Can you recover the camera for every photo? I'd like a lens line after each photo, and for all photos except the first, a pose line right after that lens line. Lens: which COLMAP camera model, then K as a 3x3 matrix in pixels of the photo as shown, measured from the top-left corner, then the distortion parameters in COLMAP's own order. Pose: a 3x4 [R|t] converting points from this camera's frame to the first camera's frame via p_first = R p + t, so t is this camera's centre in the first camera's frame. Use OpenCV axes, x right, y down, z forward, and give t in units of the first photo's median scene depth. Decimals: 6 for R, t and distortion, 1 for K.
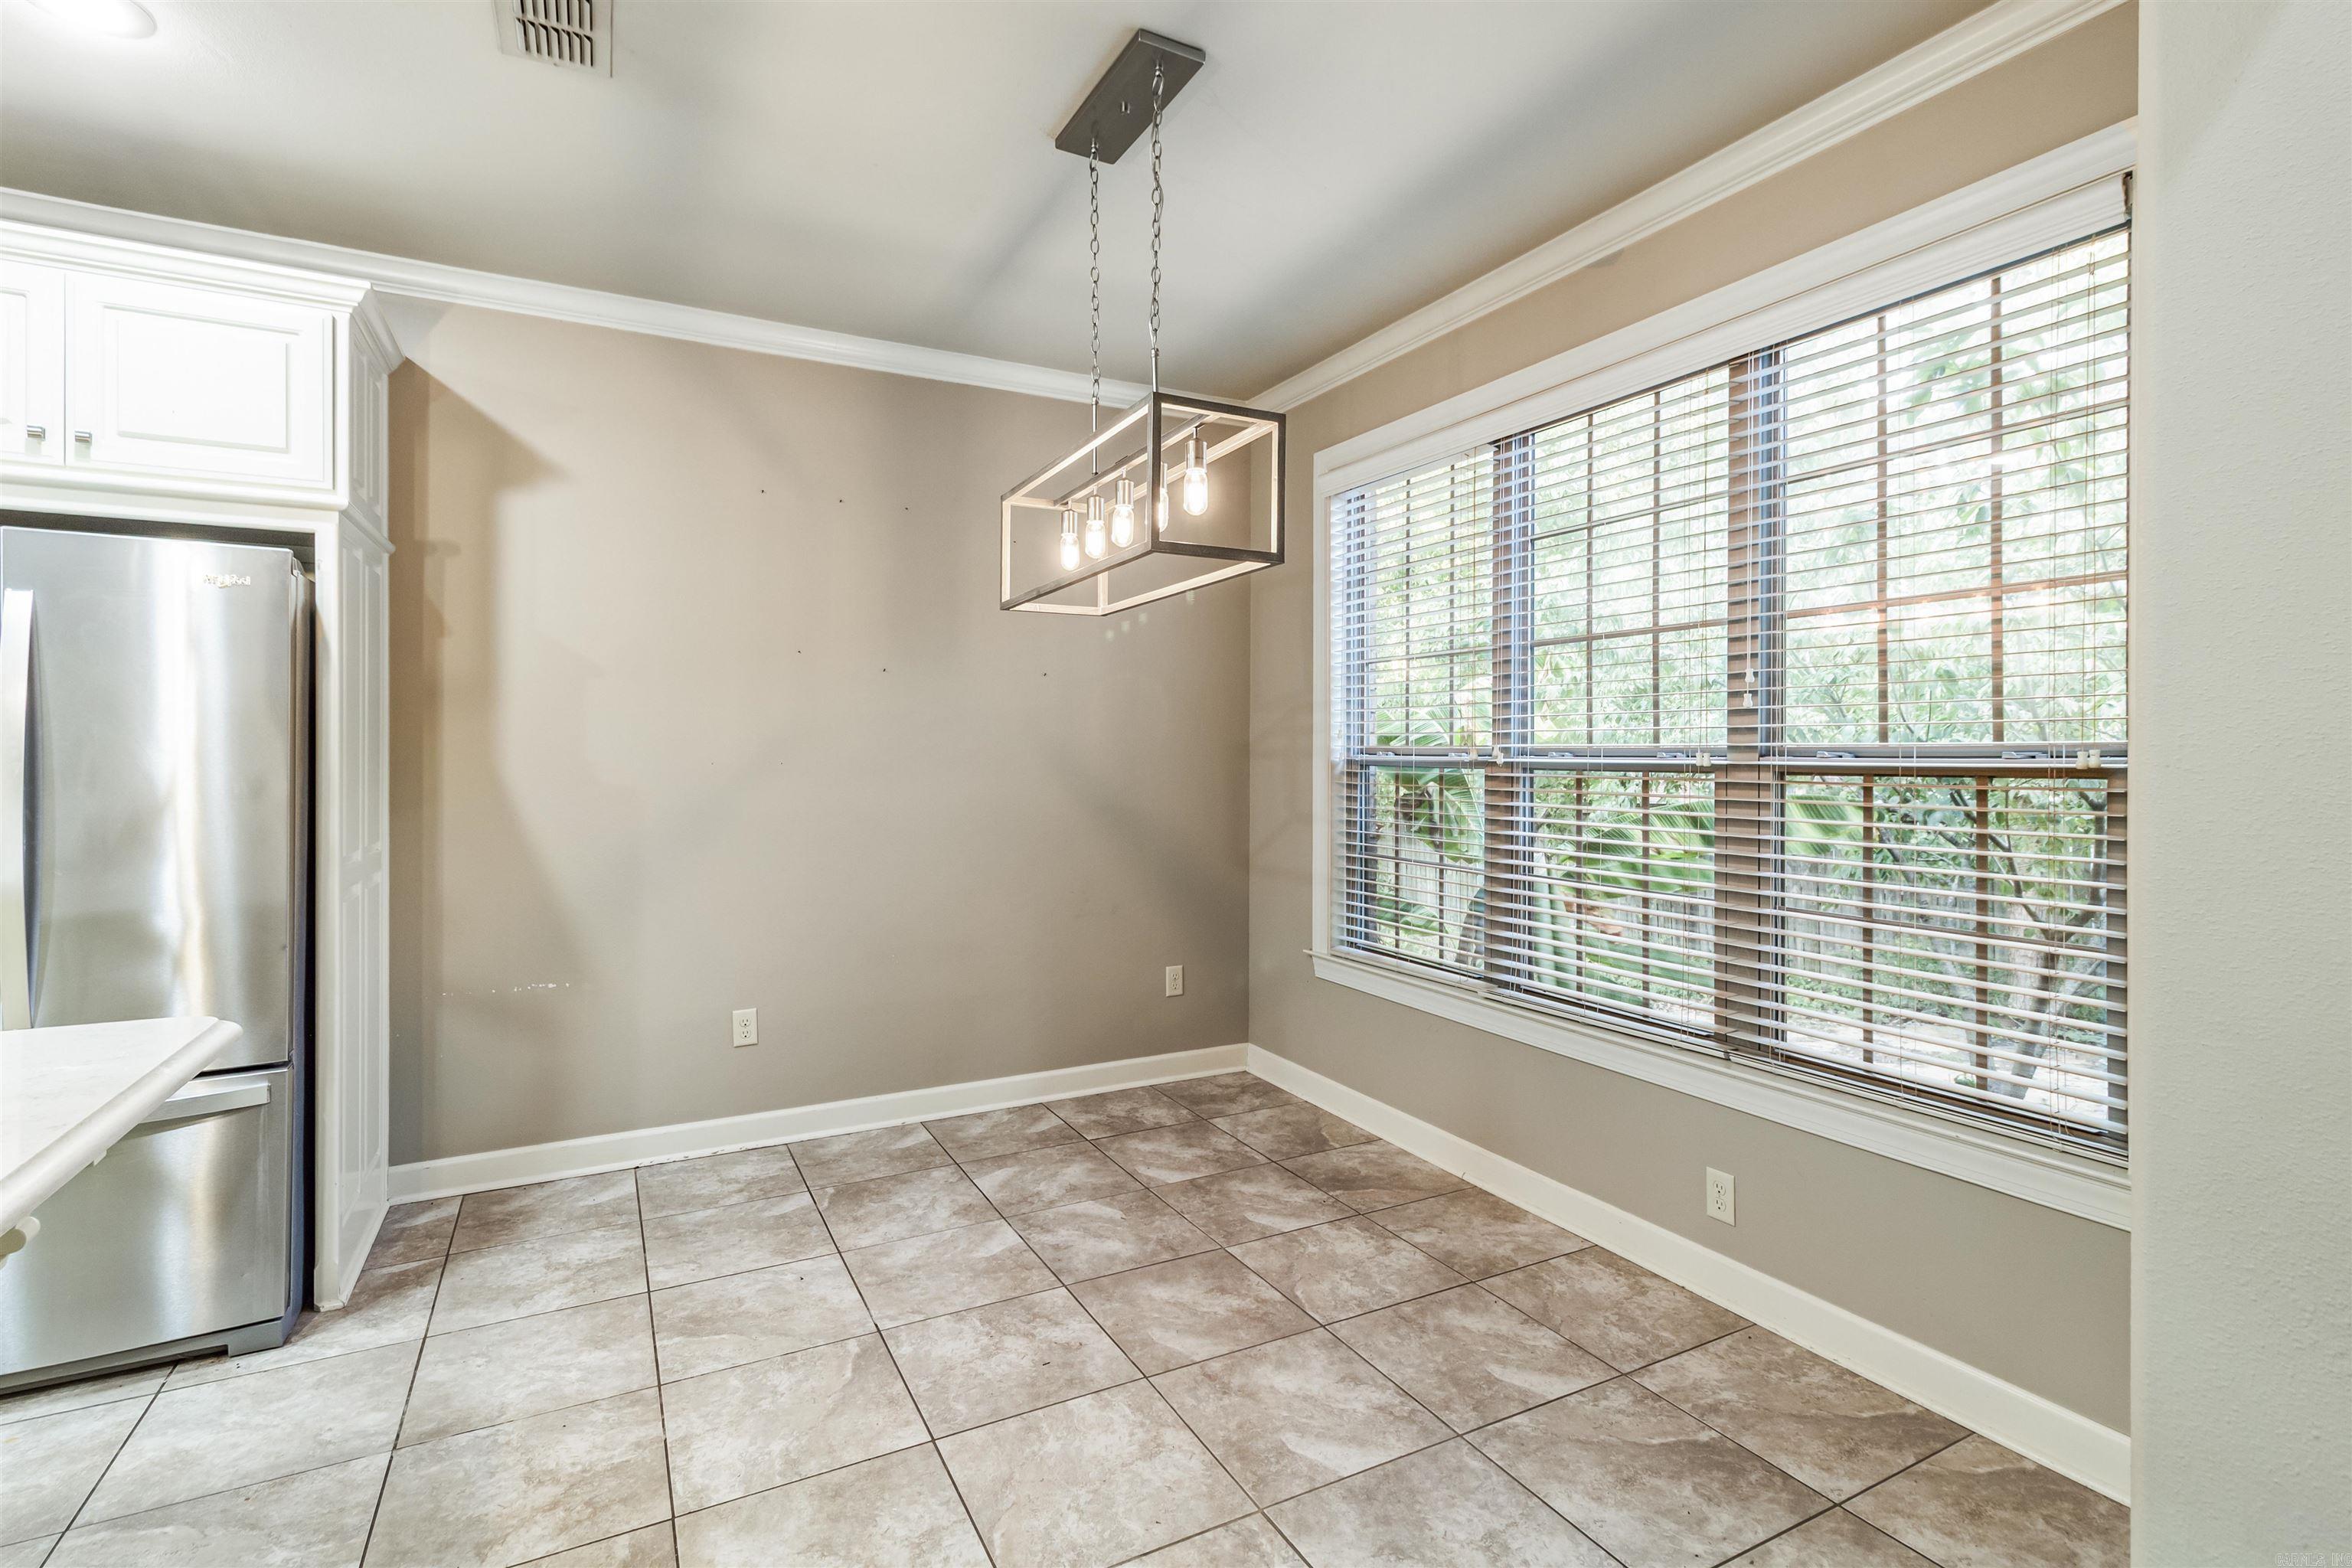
lens RADIAL K [[1117.7, 0, 1168.5], [0, 1117.7, 750.8], [0, 0, 1]] dist [0.002426, 0.000123]
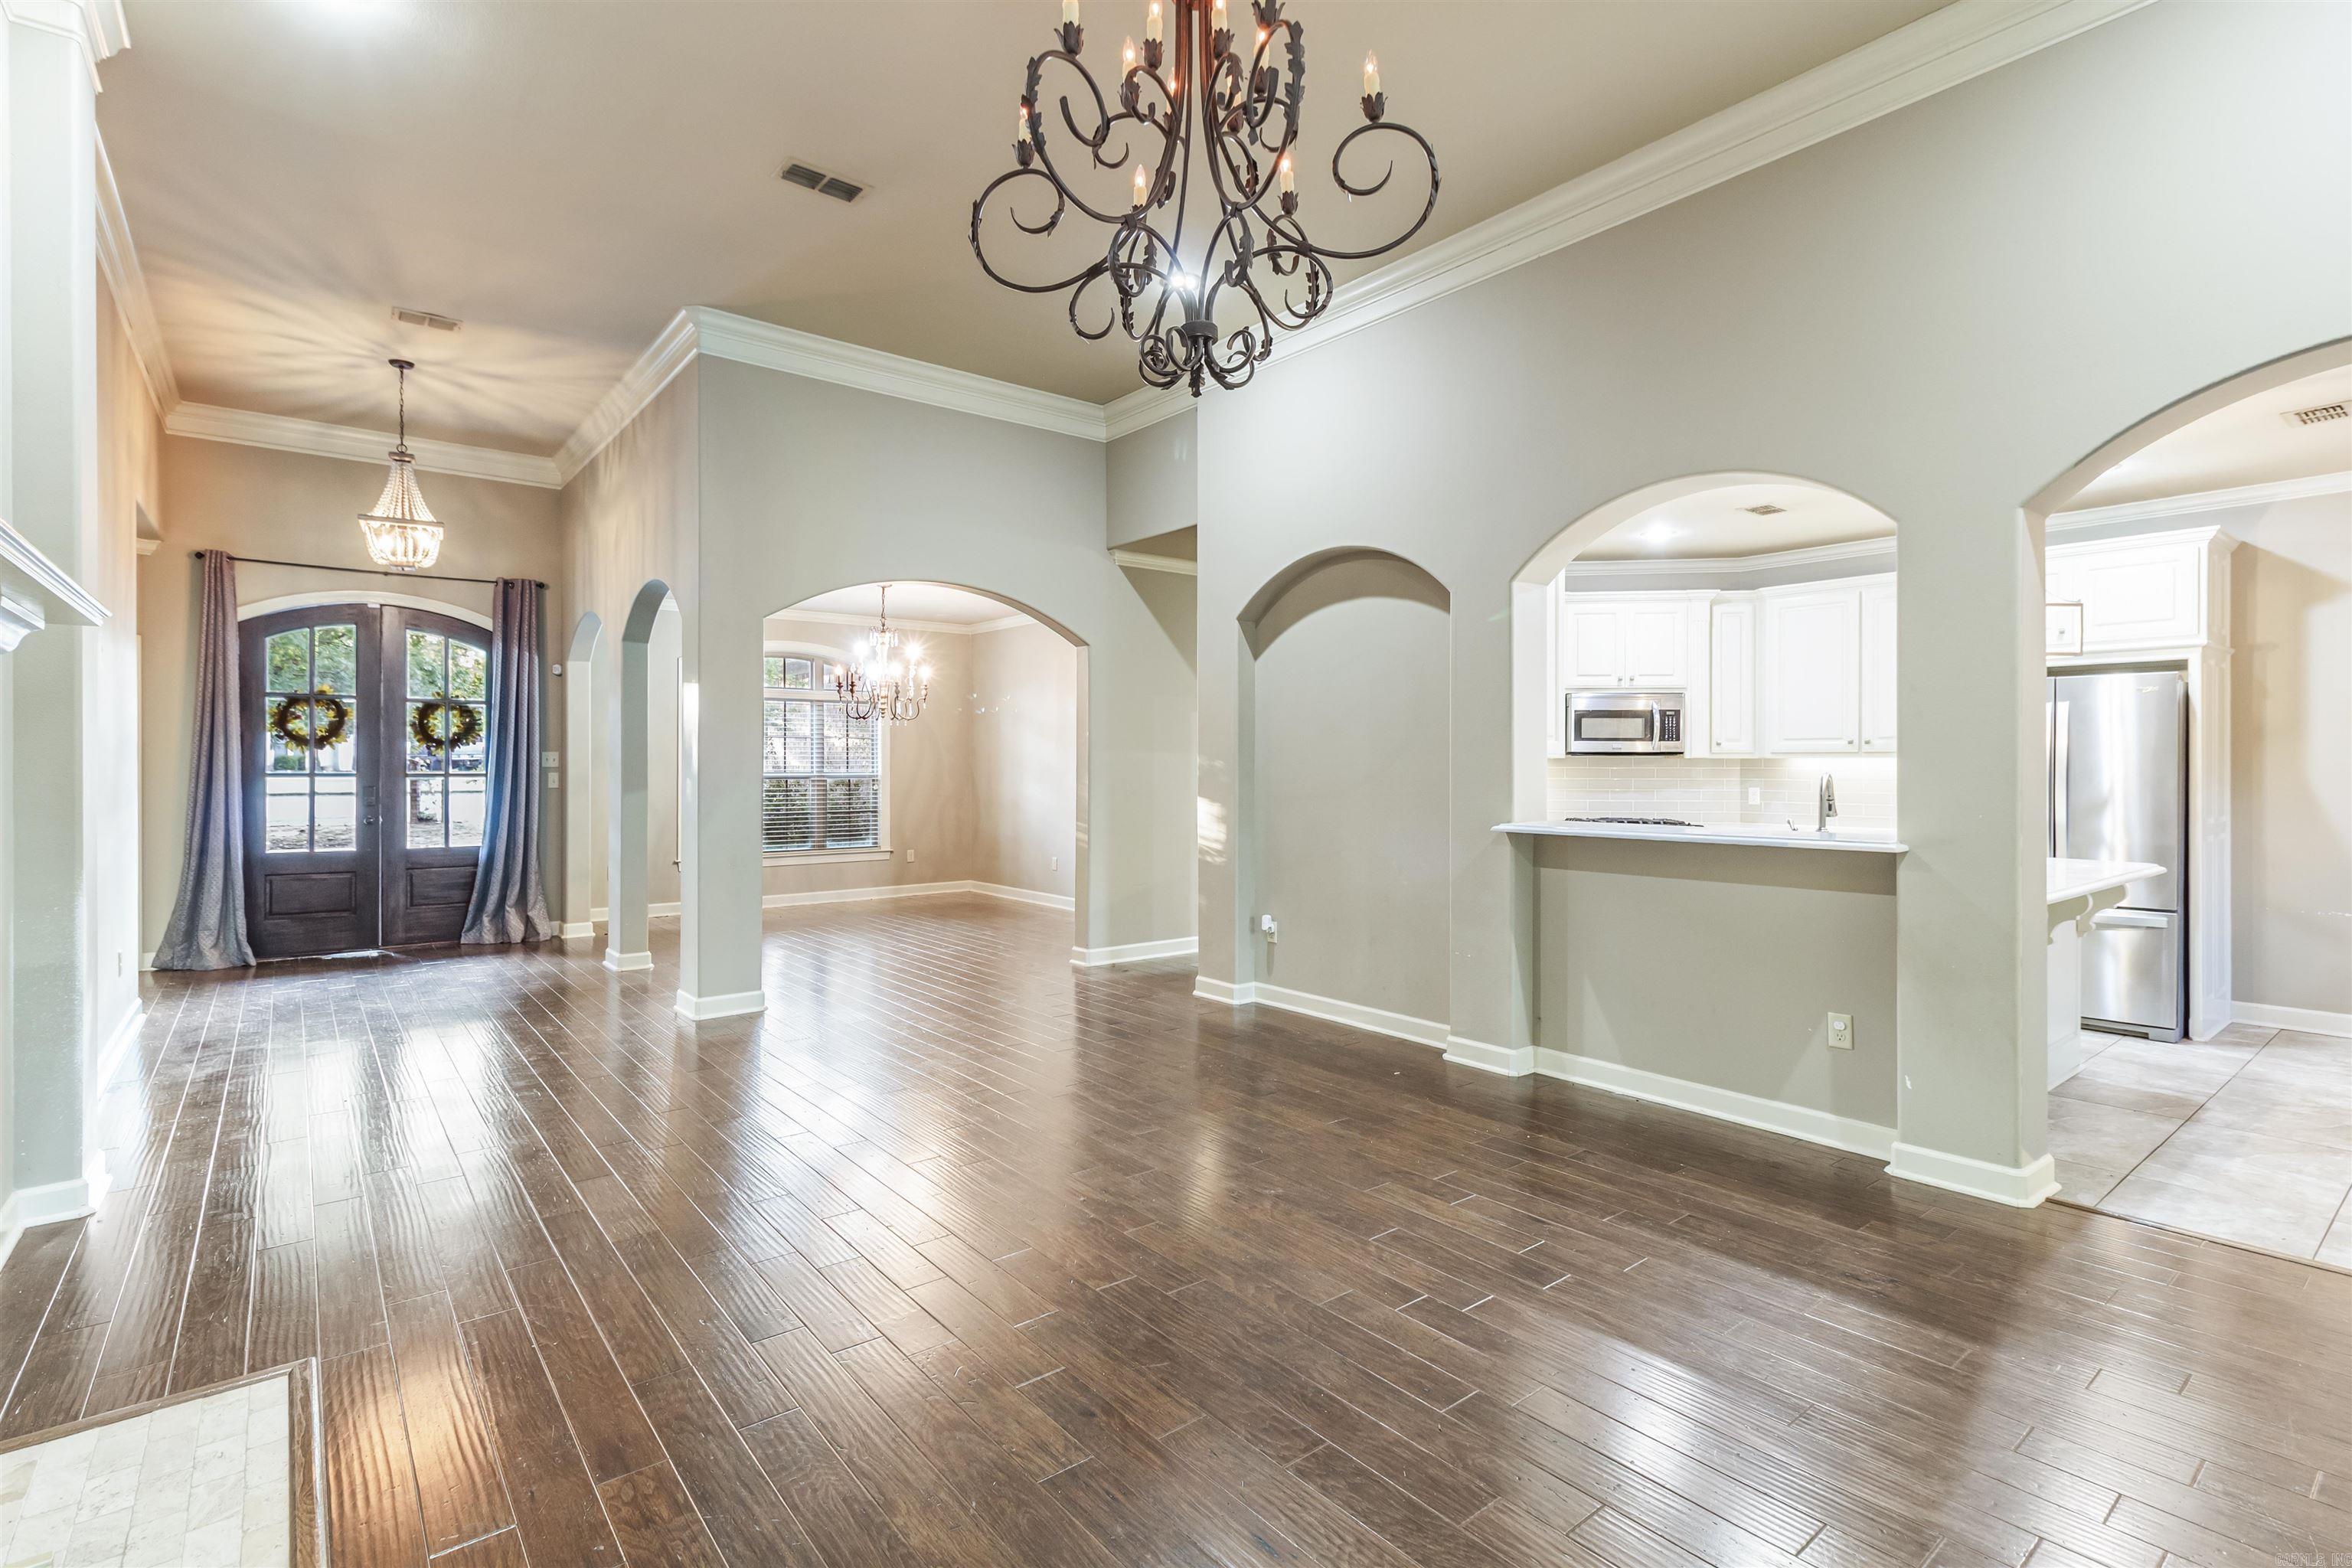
lens RADIAL K [[1117.7, 0, 1183.2], [0, 1117.7, 769.0], [0, 0, 1]] dist [0.002426, 0.000123]
pose [[0.202703, 0.001924, -0.979238, 0.800997], [0.001603, 0.999996, 0.002297, -0.001169], [0.979239, -0.002035, 0.202699, -1.119086]]
